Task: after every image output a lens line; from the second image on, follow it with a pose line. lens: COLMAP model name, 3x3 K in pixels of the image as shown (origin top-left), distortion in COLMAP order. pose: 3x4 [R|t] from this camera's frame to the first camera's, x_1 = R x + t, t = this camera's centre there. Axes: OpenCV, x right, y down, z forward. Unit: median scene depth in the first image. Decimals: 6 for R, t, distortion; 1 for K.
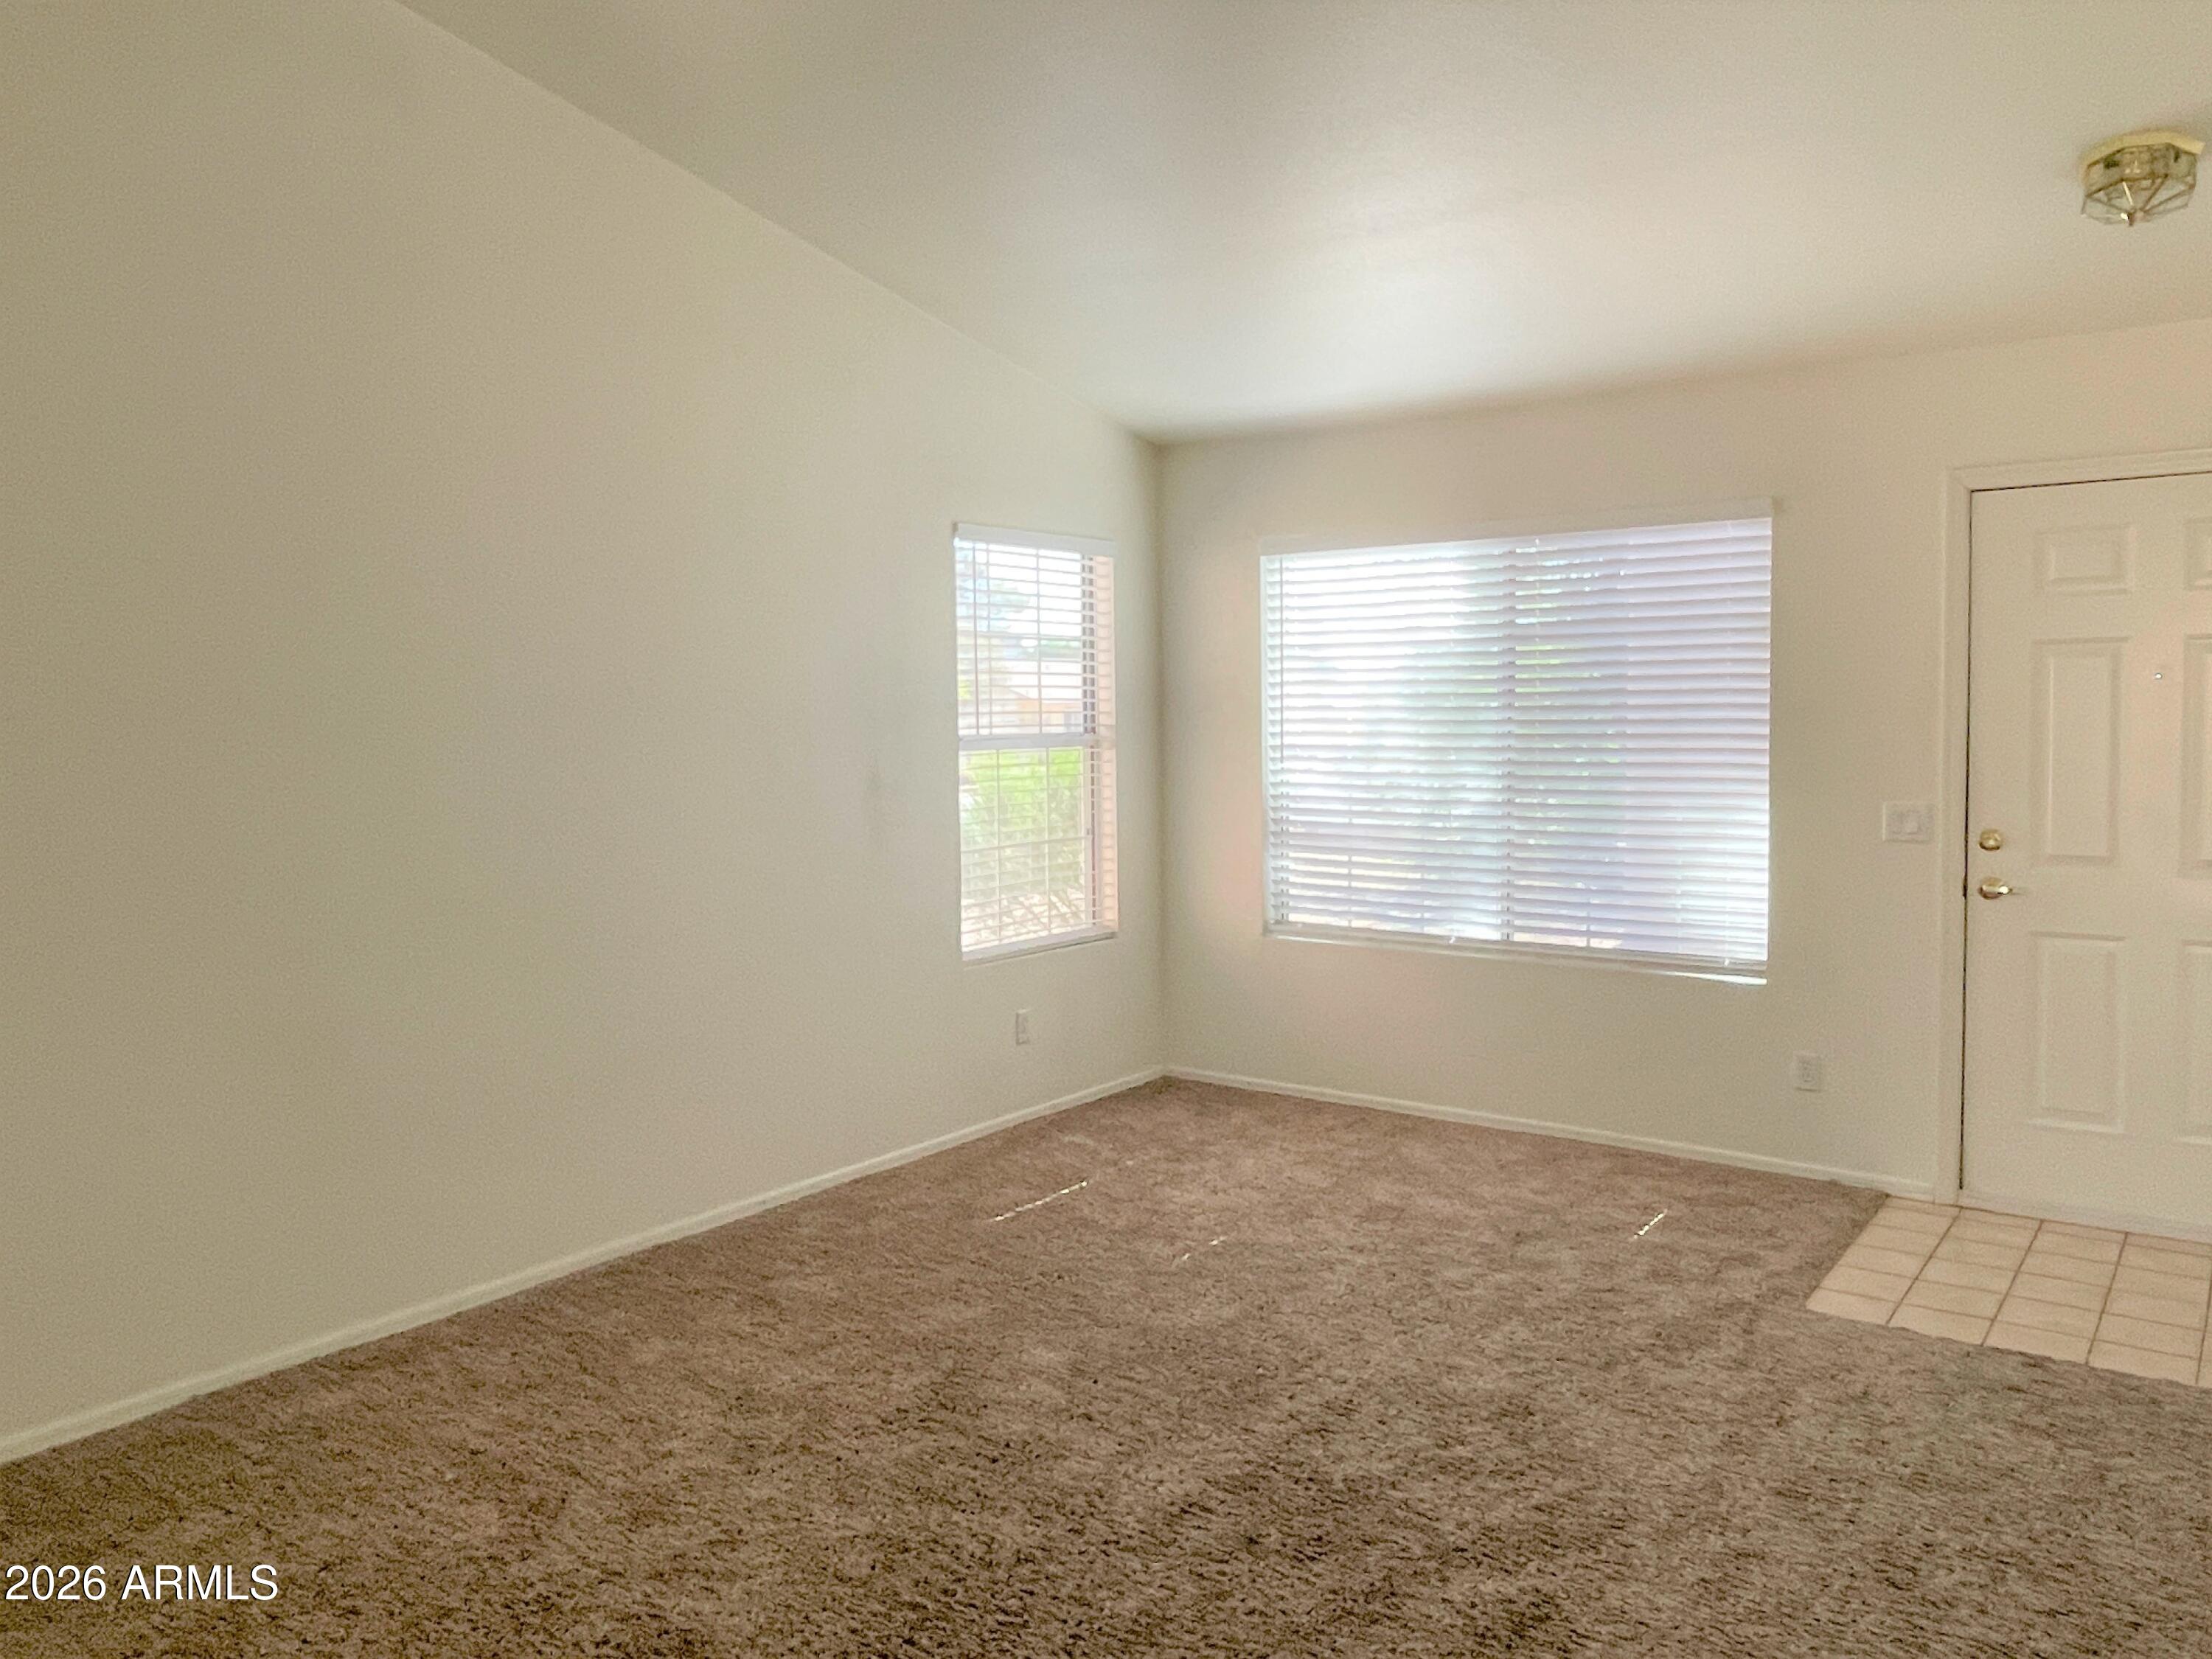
lens RADIAL K [[1609.4, 0, 1109.6], [0, 1609.4, 825.9], [0, 0, 1]] dist [0.023814, -0.013966]
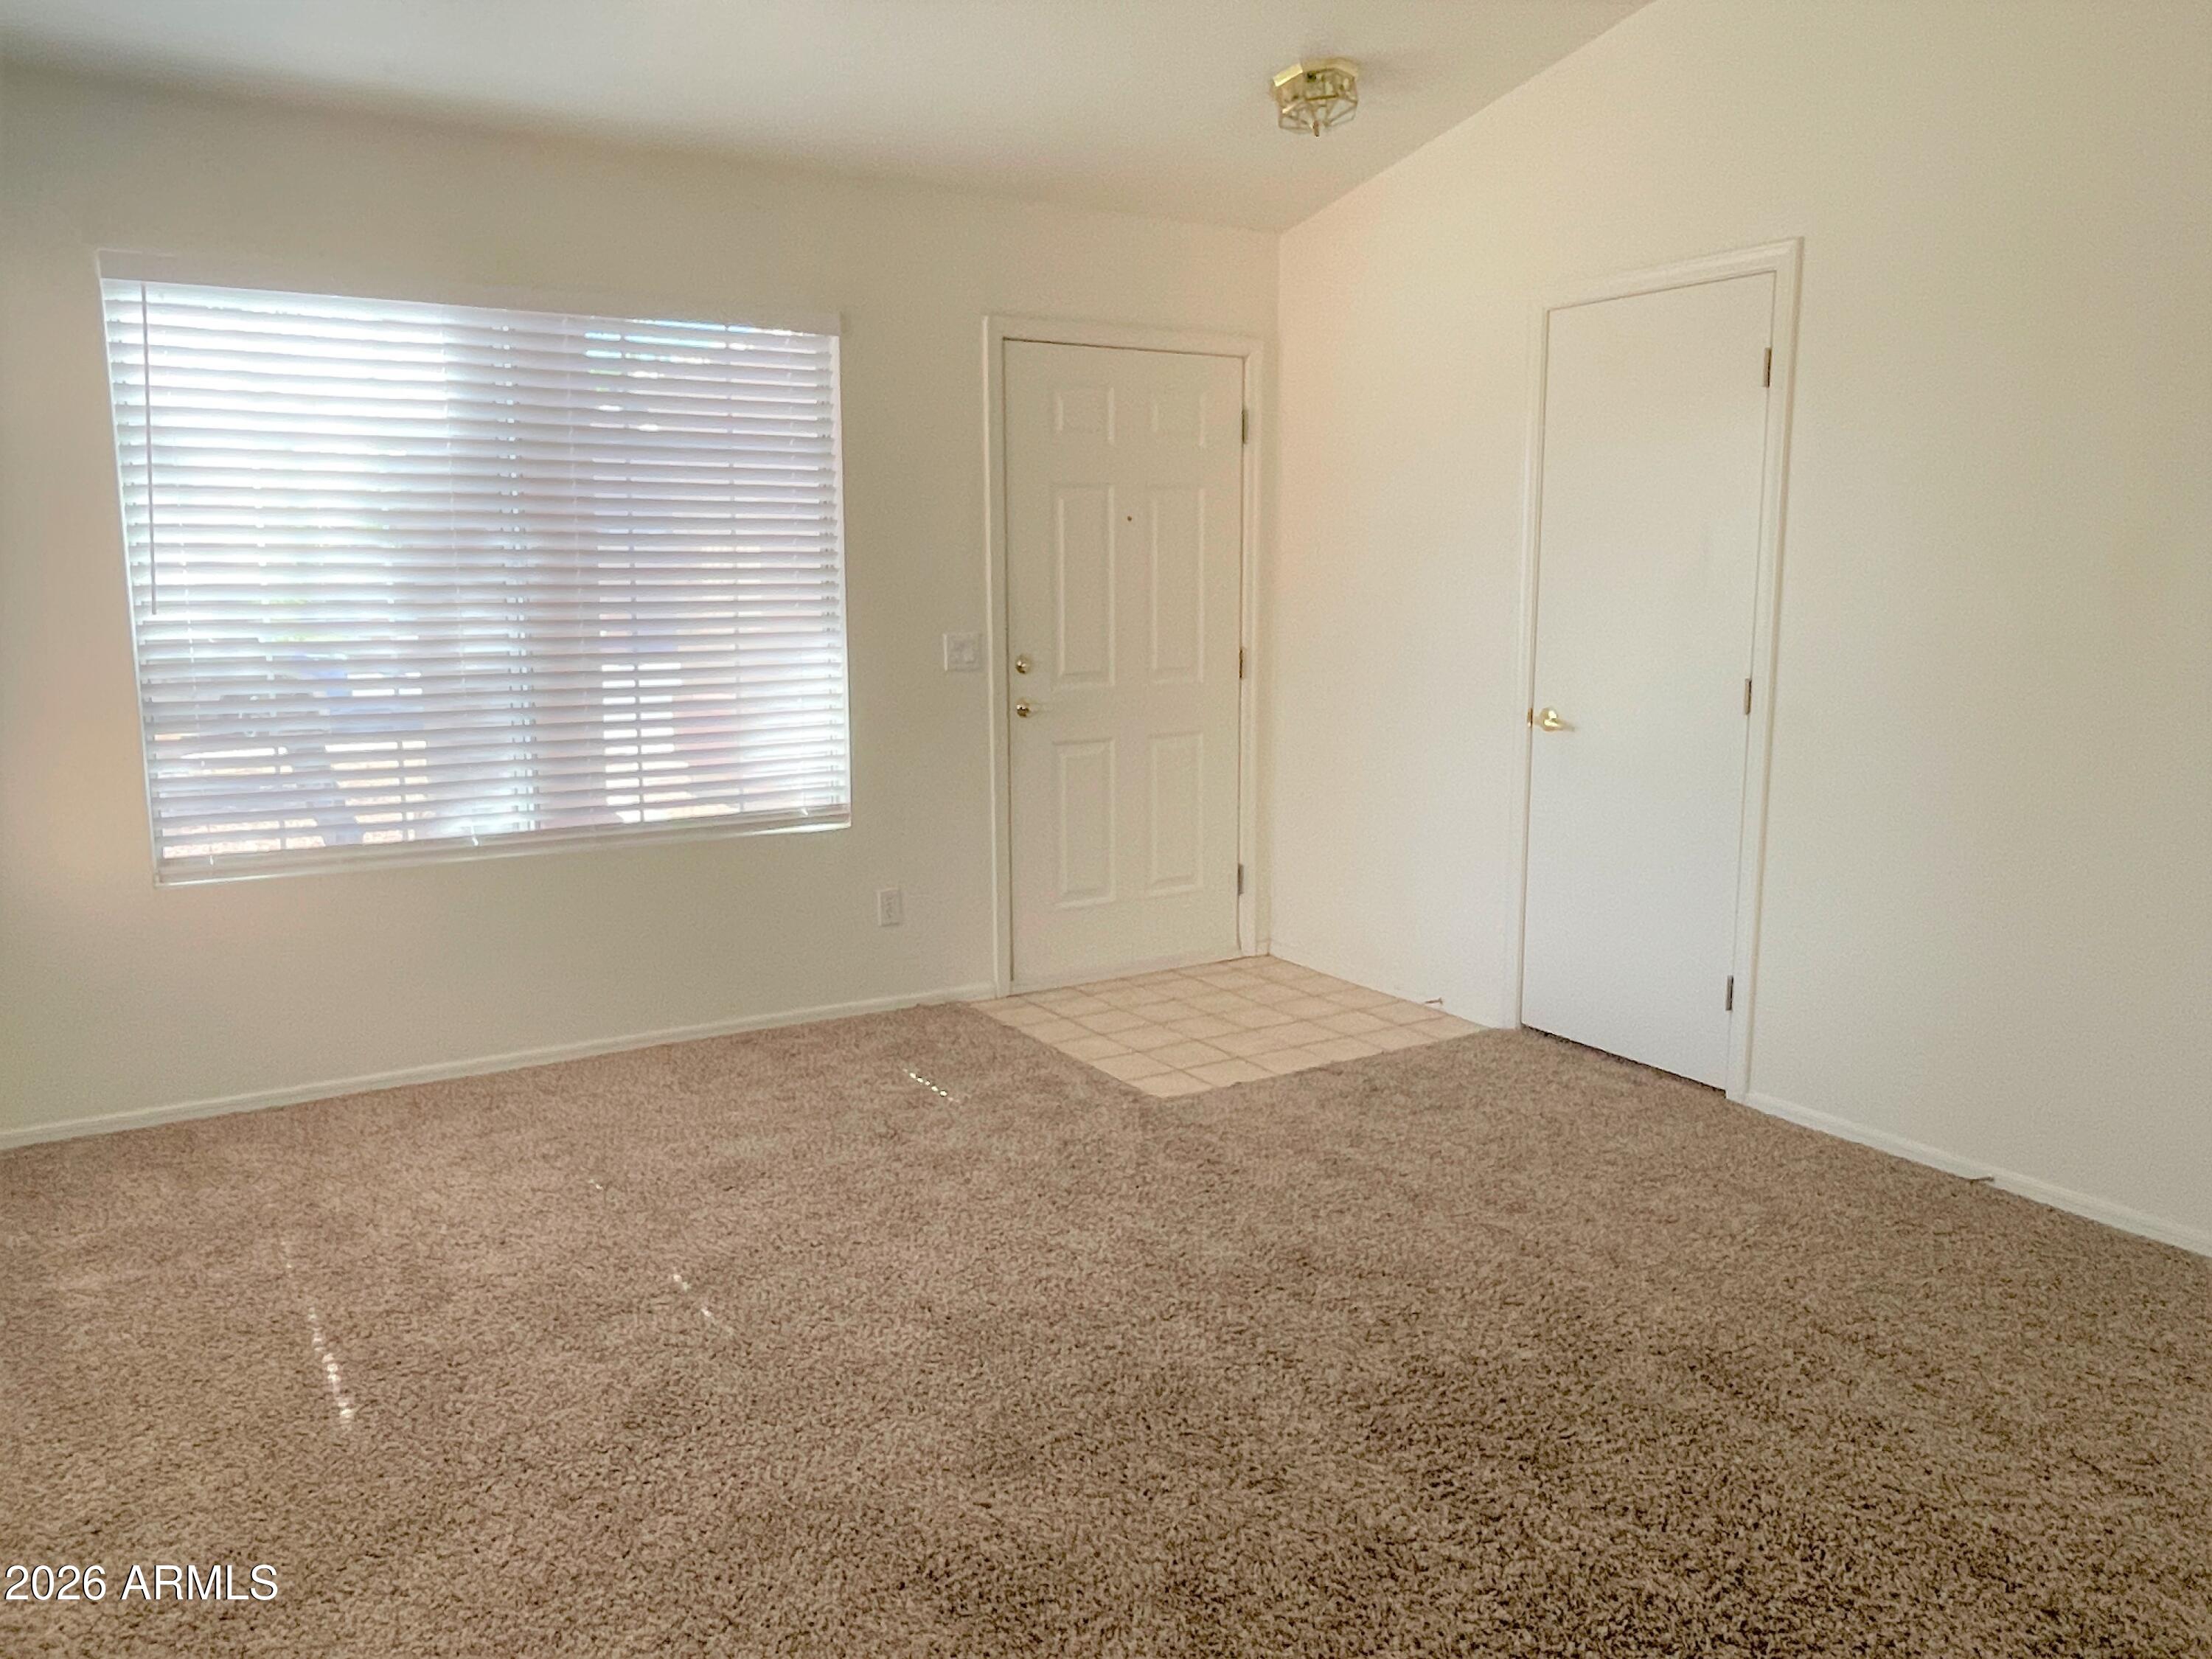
lens RADIAL K [[1609.4, 0, 1106.9], [0, 1609.4, 826.0], [0, 0, 1]] dist [0.023814, -0.013966]
pose [[0.370799, -0.139595, 0.918162, -0.450859], [0.063012, 0.990142, 0.125091, -0.015355], [-0.926573, 0.011471, 0.375940, 0.520111]]
